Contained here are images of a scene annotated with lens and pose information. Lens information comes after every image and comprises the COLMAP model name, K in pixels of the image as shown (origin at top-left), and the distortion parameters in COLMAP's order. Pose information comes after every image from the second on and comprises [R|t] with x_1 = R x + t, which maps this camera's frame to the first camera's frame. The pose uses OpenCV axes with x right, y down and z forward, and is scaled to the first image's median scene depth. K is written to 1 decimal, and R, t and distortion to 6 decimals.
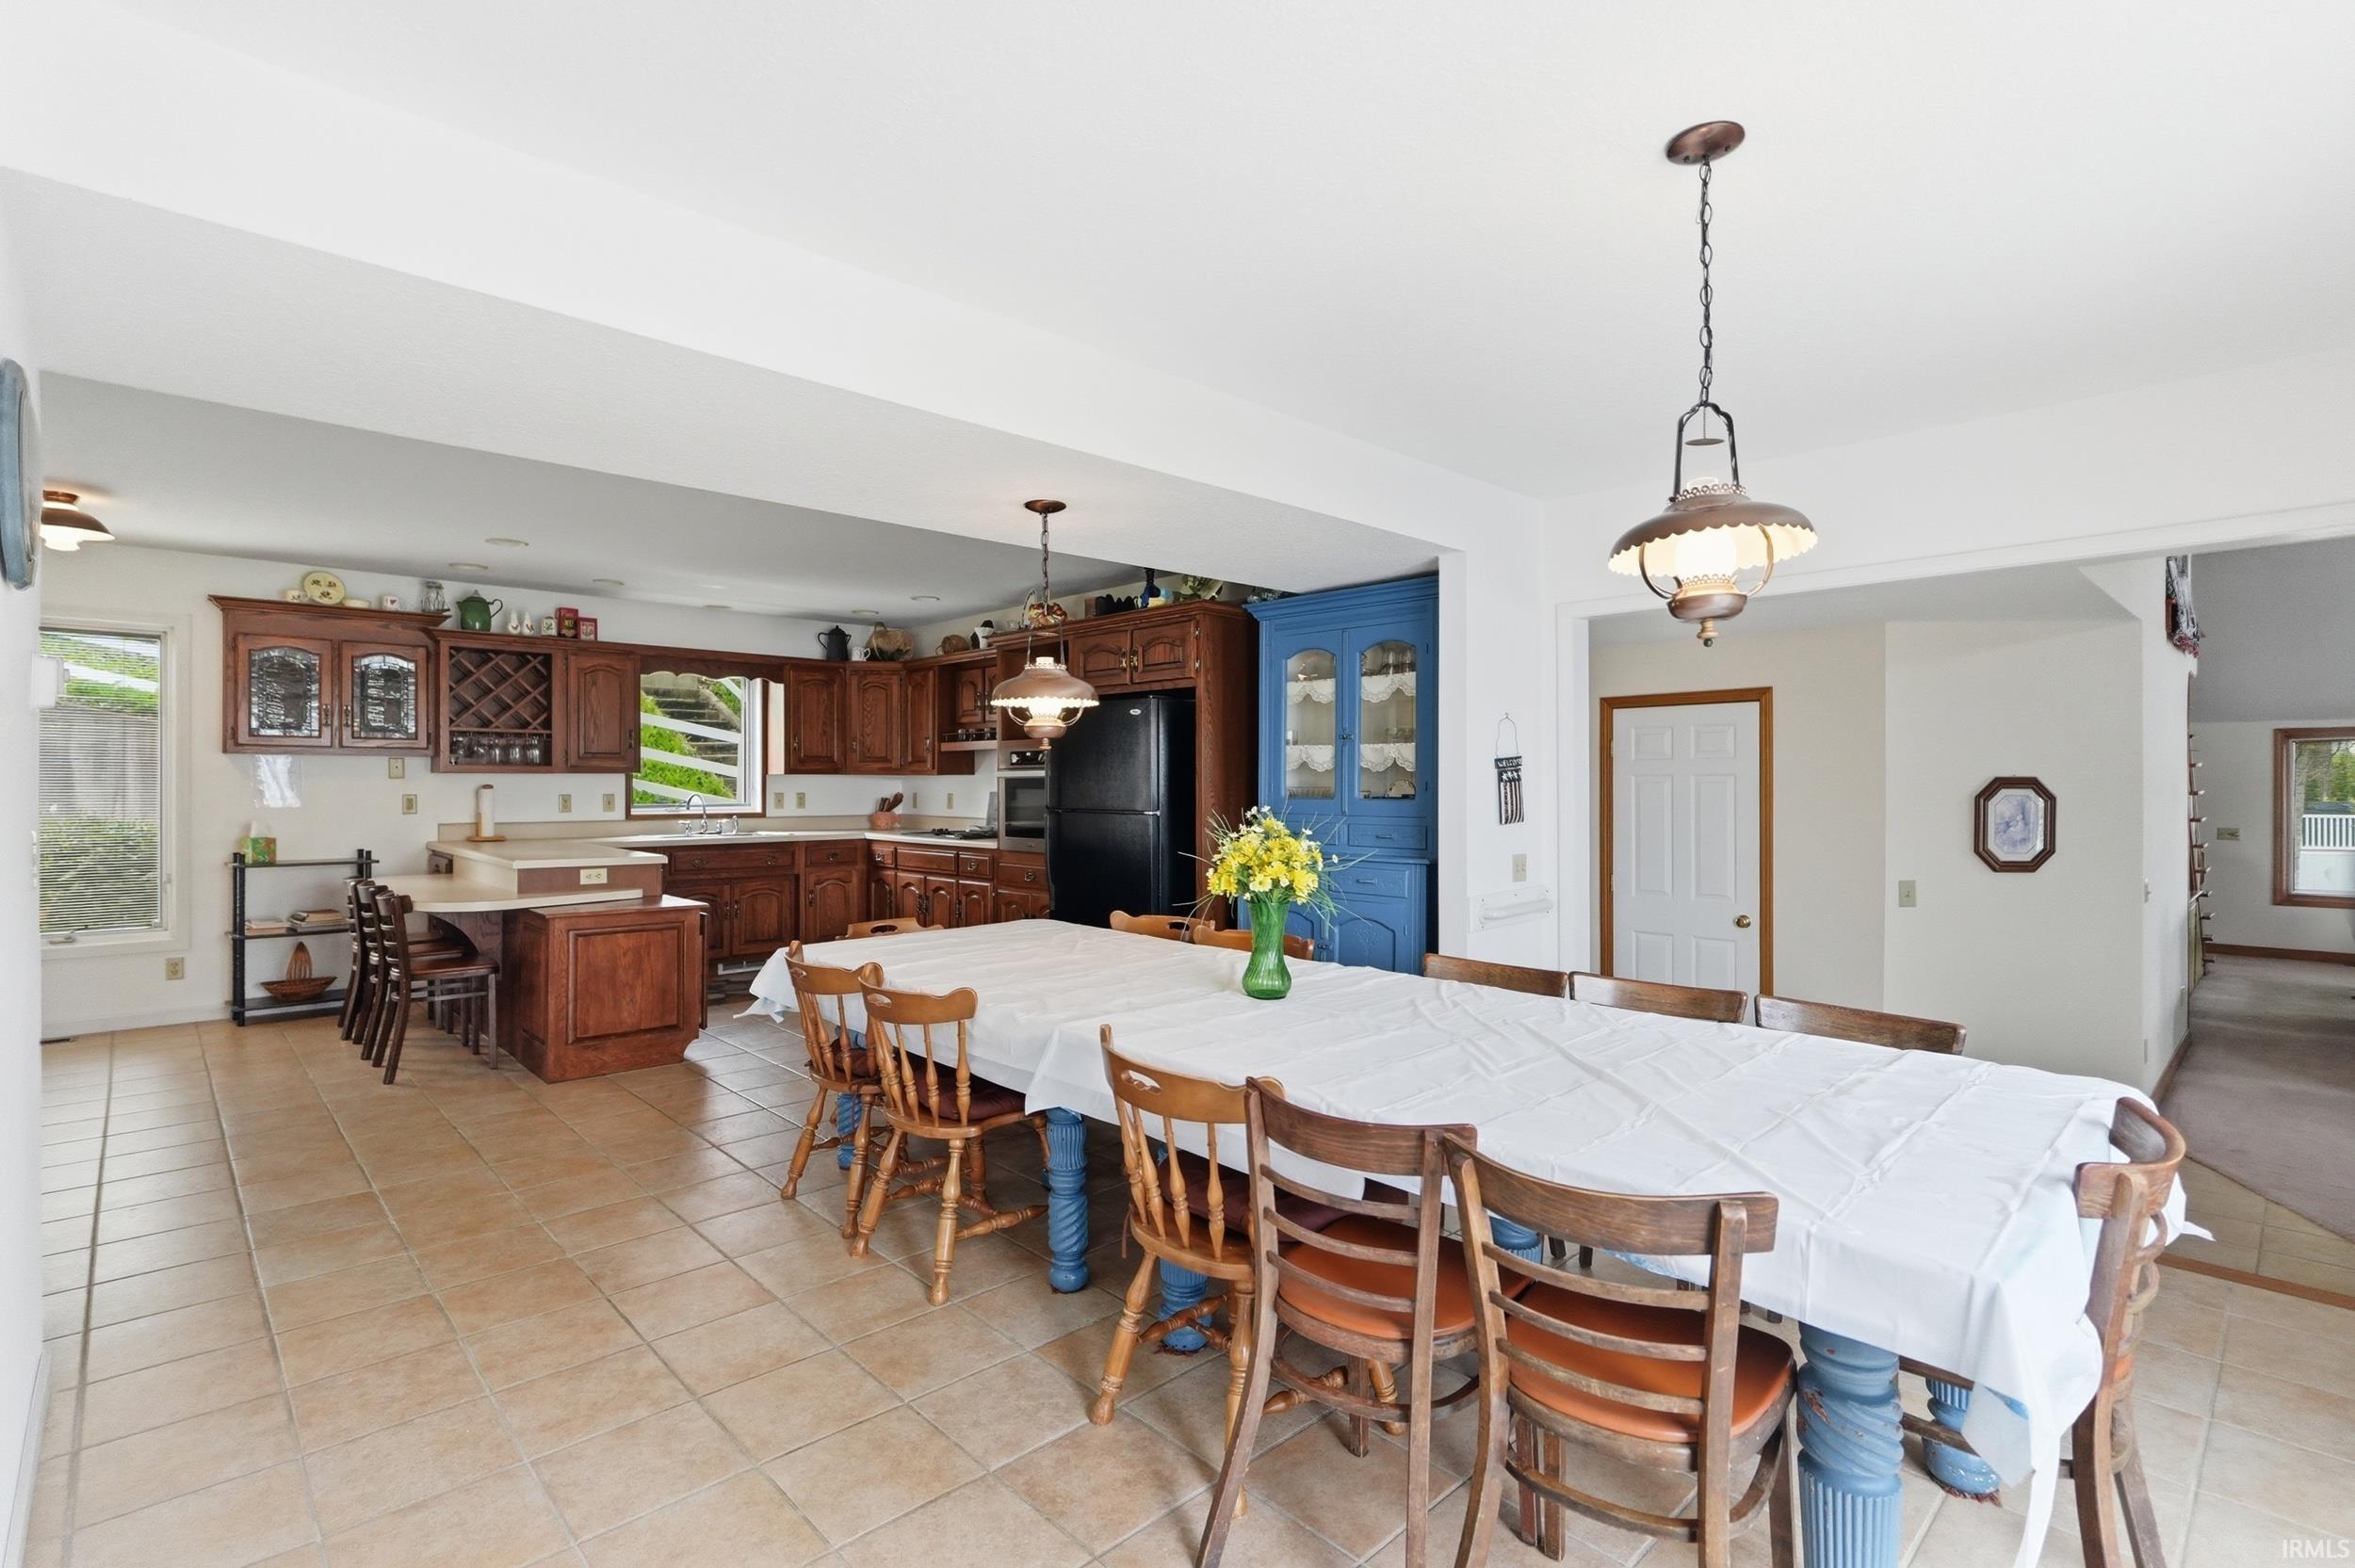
lens RADIAL K [[1095.2, 0, 1175.4], [0, 1095.2, 792.6], [0, 0, 1]] dist [-0.003003, -0.000230]
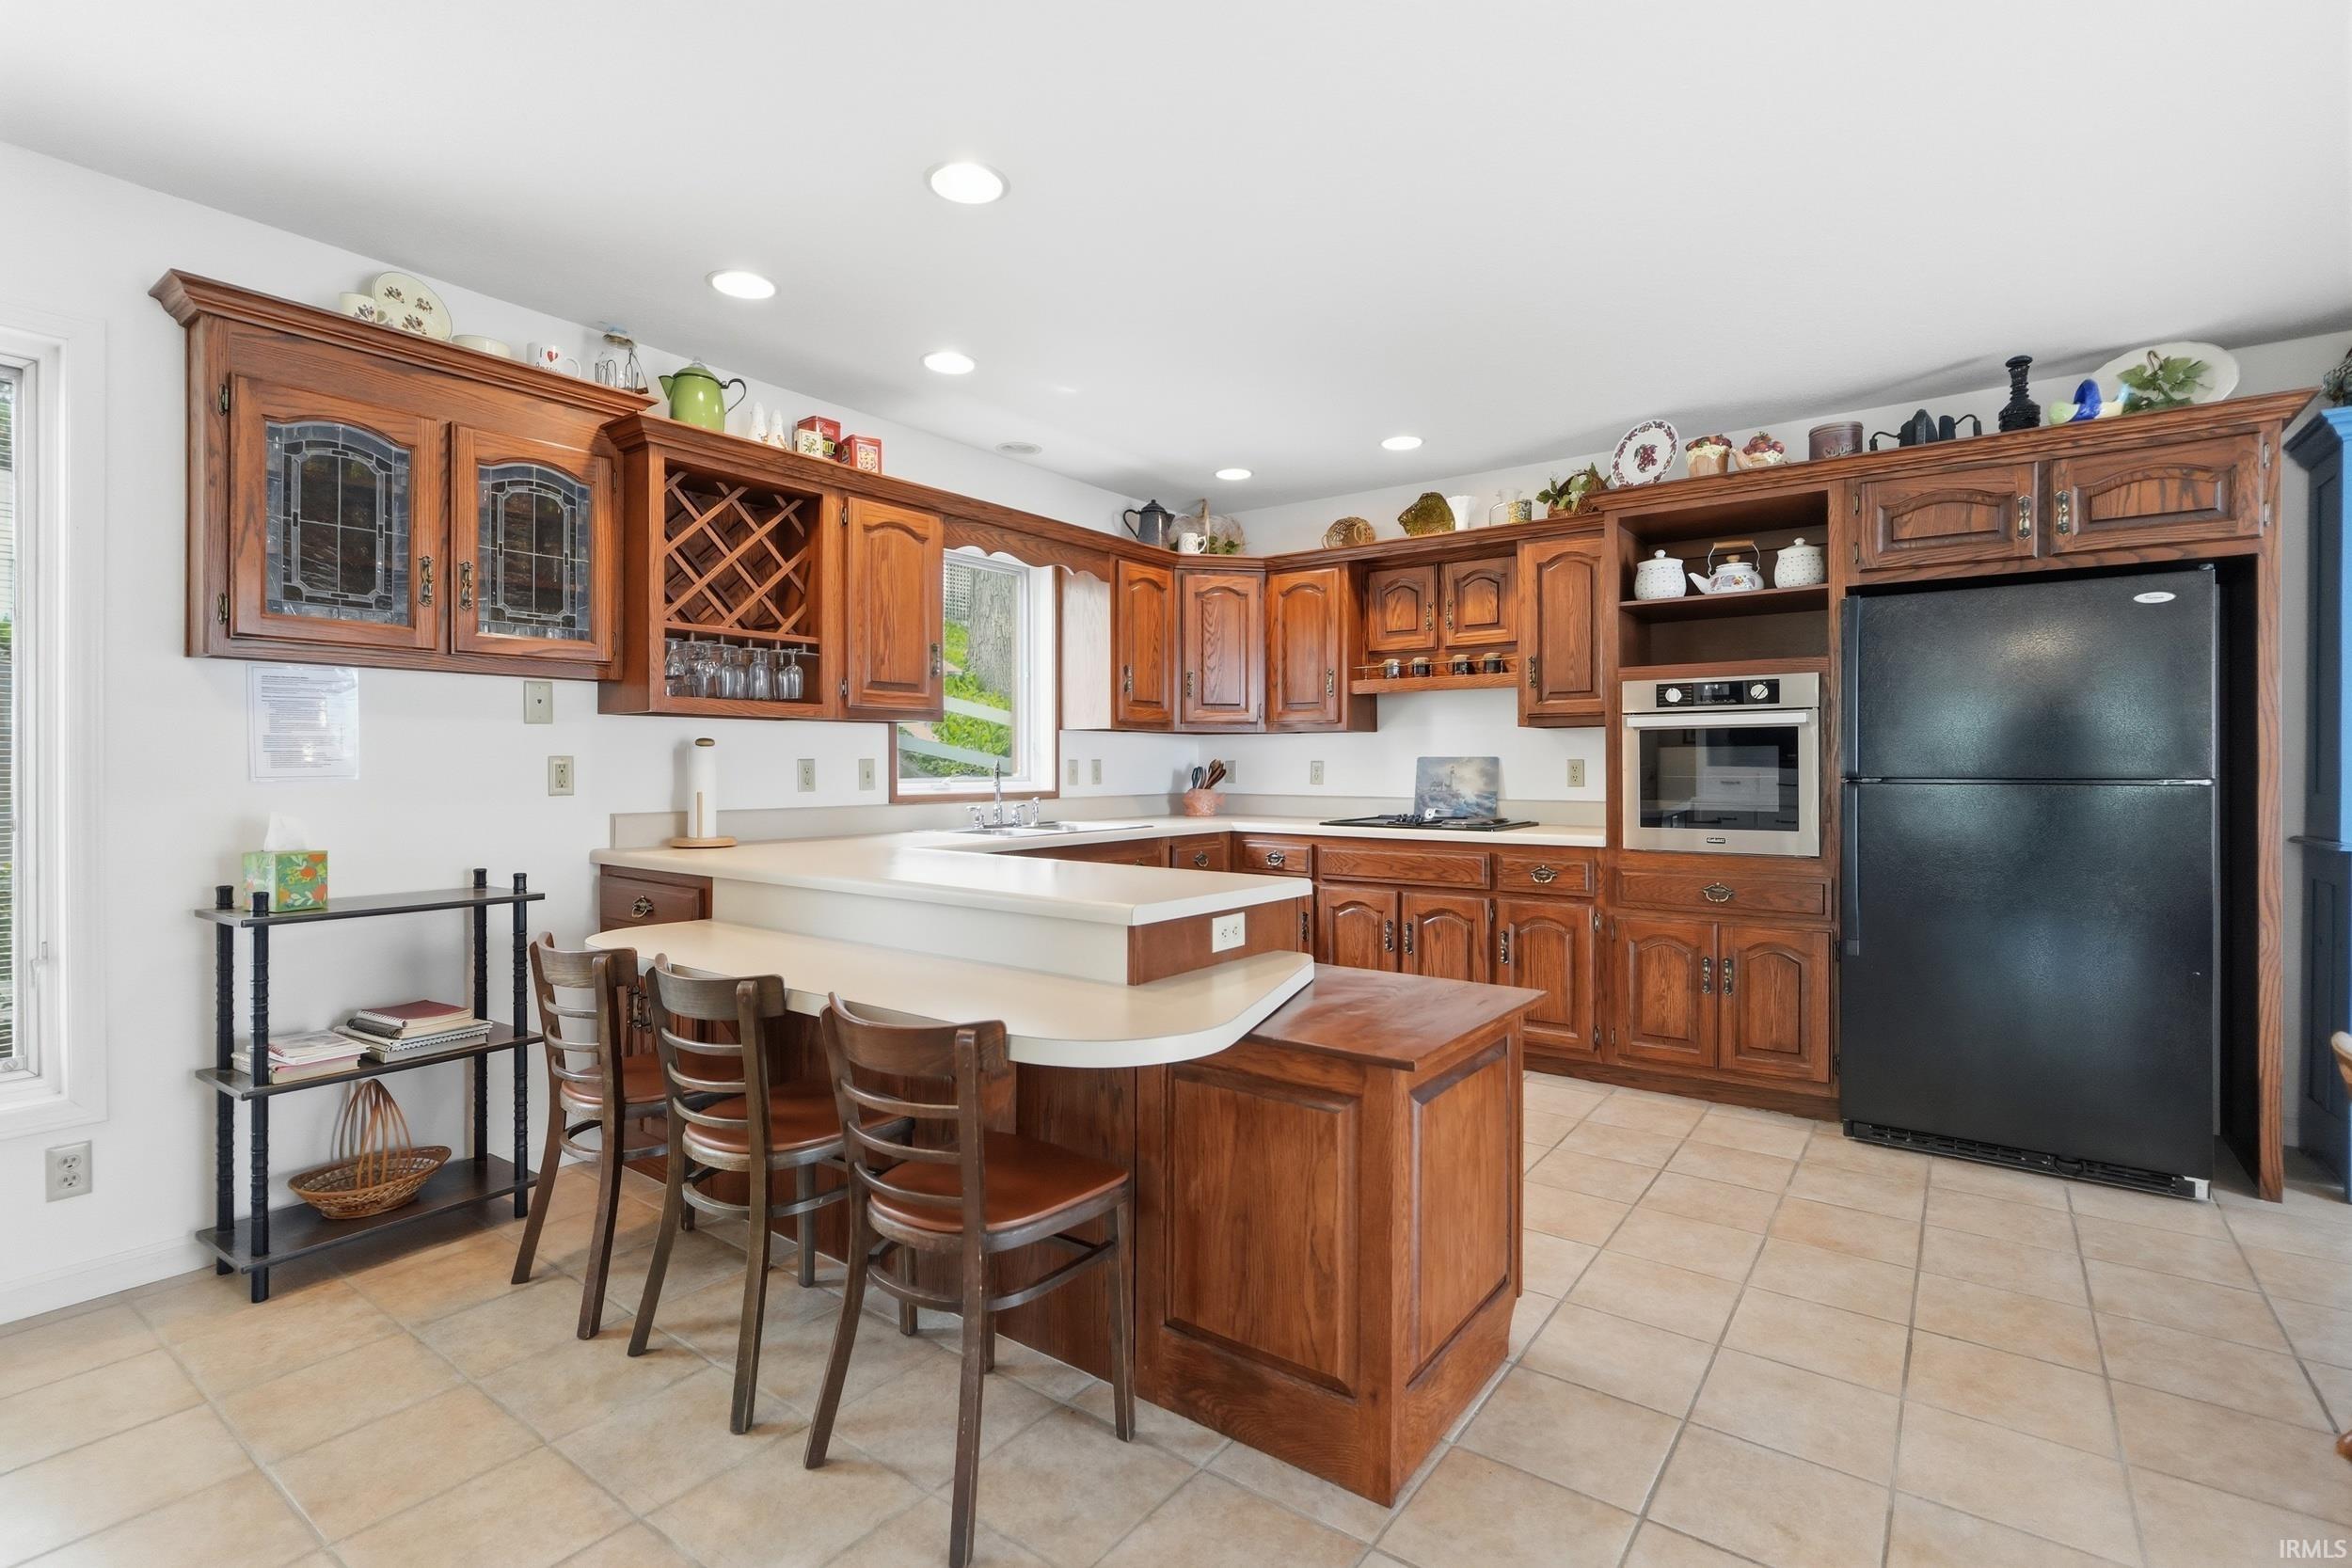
lens RADIAL K [[1093.8, 0, 1176.6], [0, 1093.8, 767.9], [0, 0, 1]] dist [-0.003003, -0.000230]
pose [[0.984348, -0.001870, 0.176226, -0.498493], [0.002552, 0.999990, -0.003647, 0.009199], [-0.176217, 0.004040, 0.984343, 0.449448]]
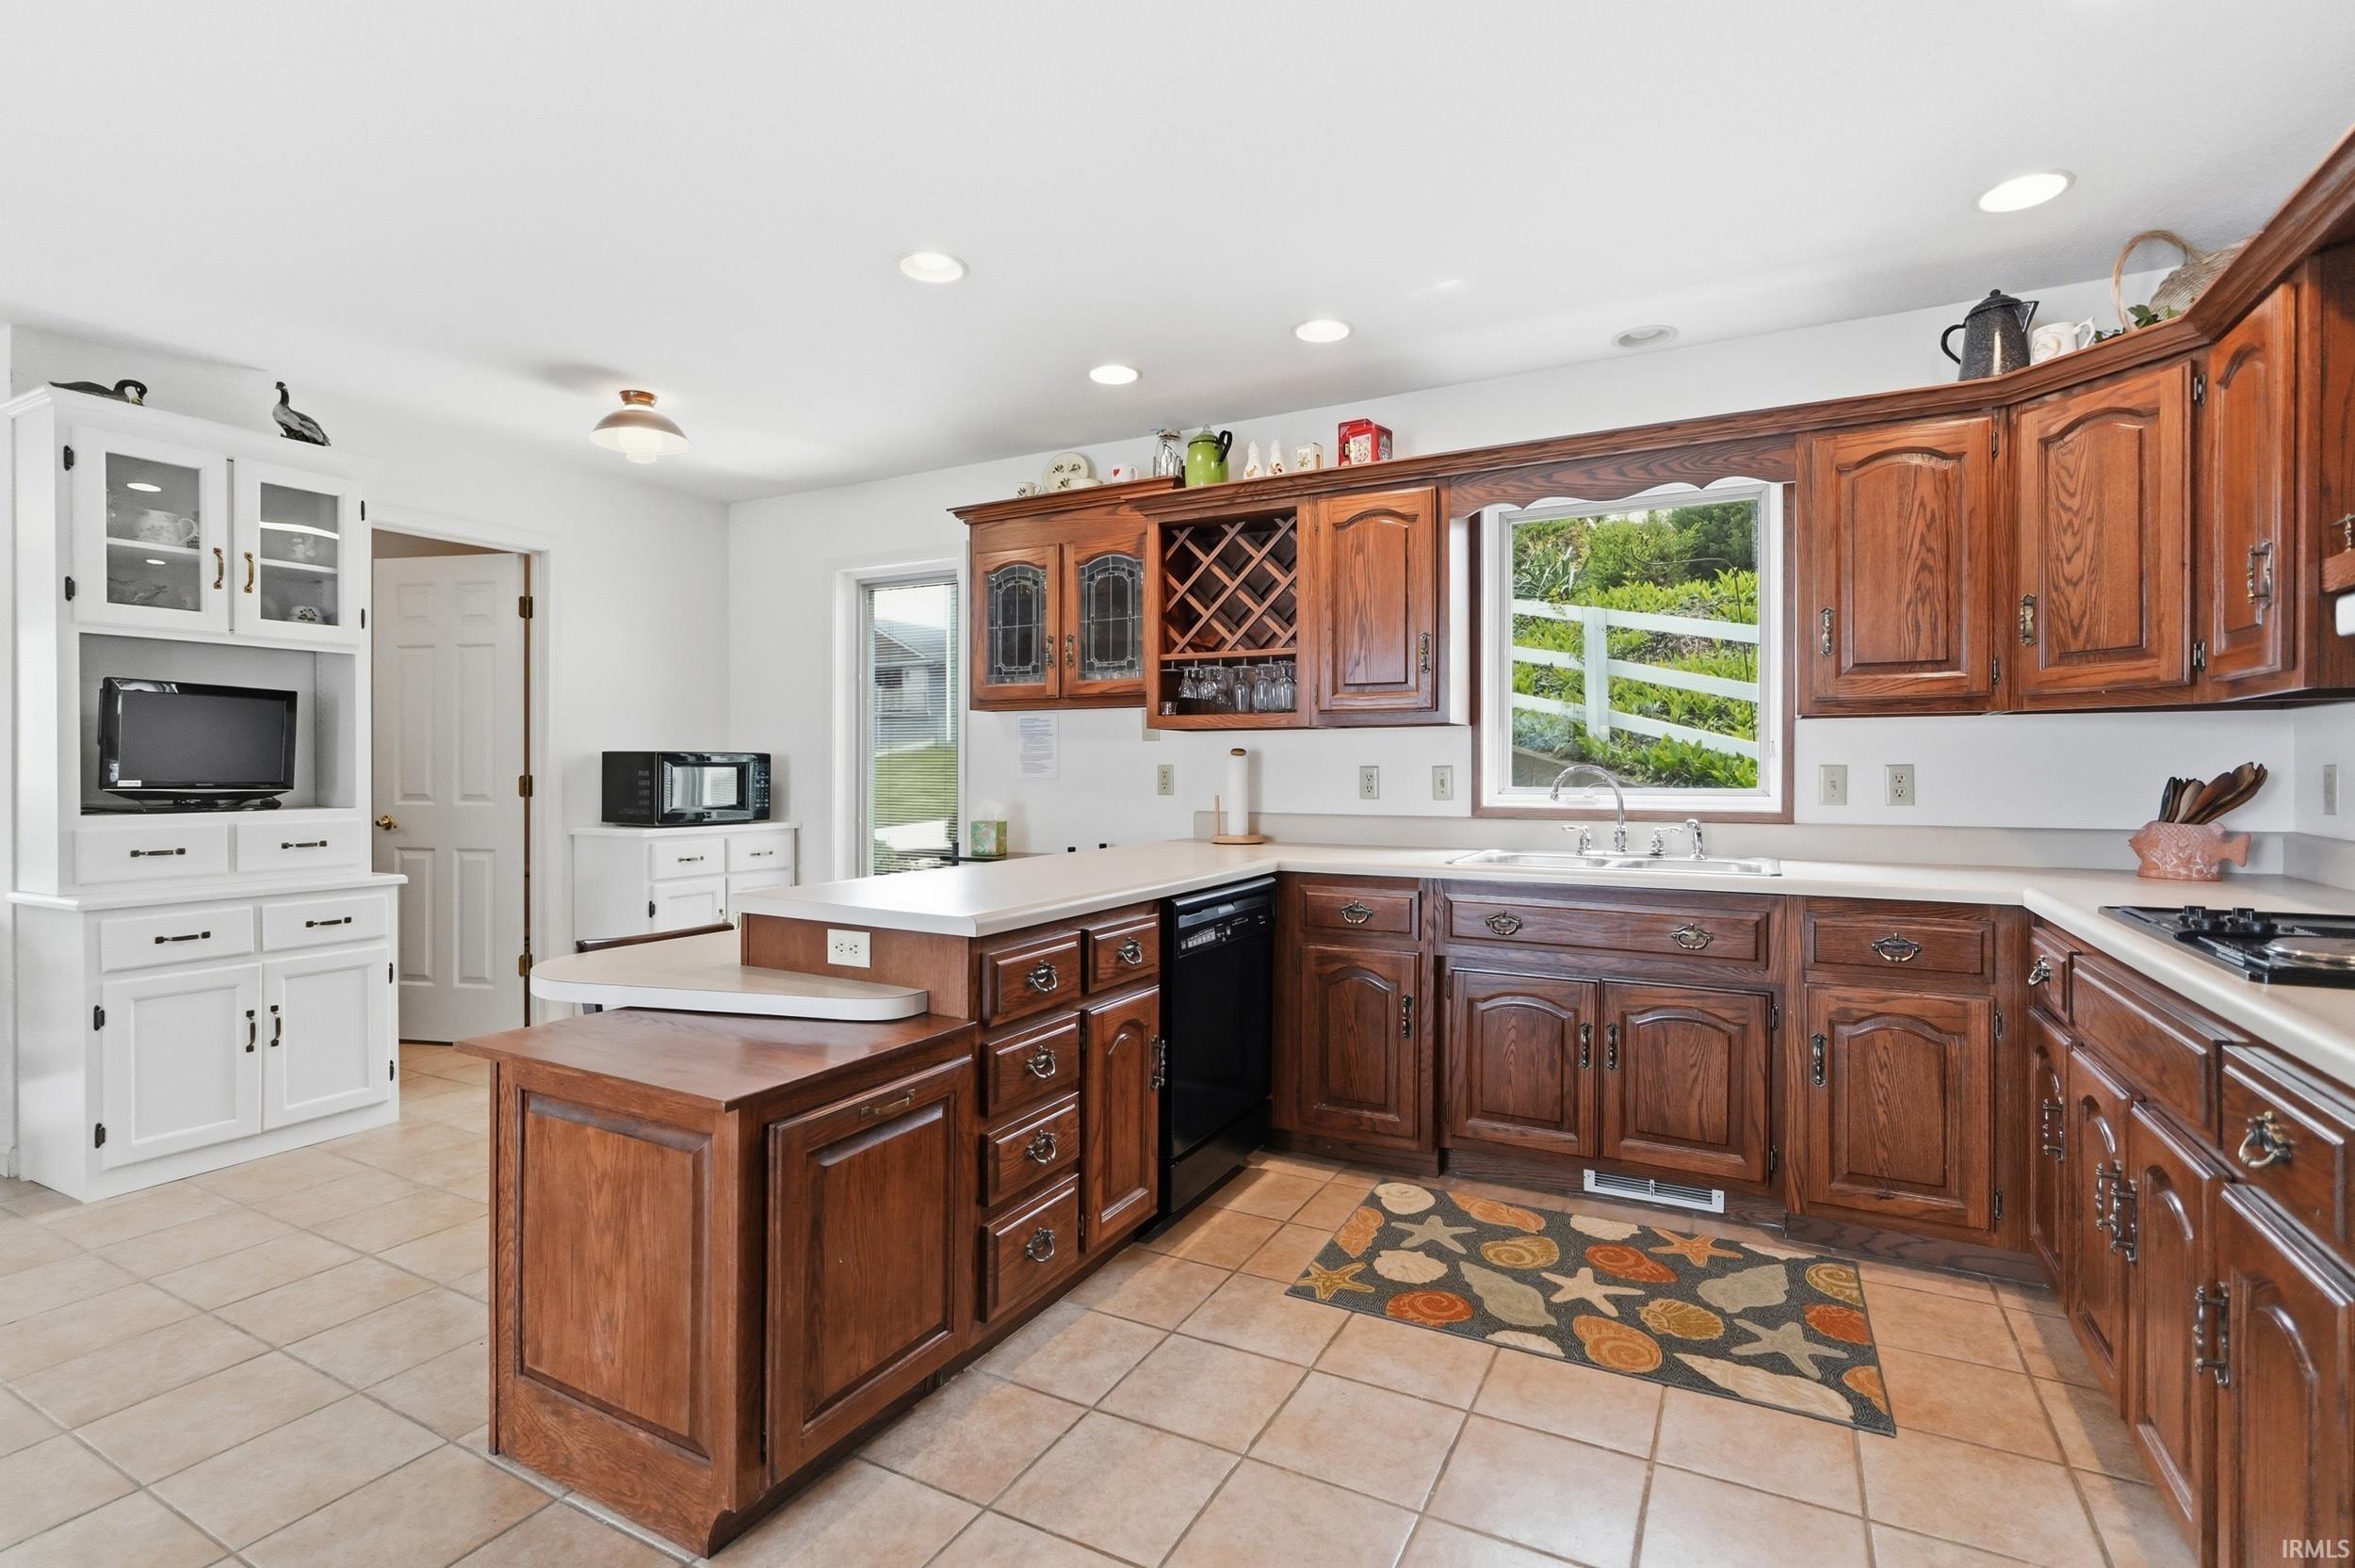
lens RADIAL K [[1095.2, 0, 1191.0], [0, 1095.2, 777.1], [0, 0, 1]] dist [-0.003003, -0.000230]
pose [[0.319711, 0.004879, -0.947502, -0.071027], [-0.008023, 0.999965, 0.002442, 0.006855], [0.947481, 0.006821, 0.319739, 0.783880]]
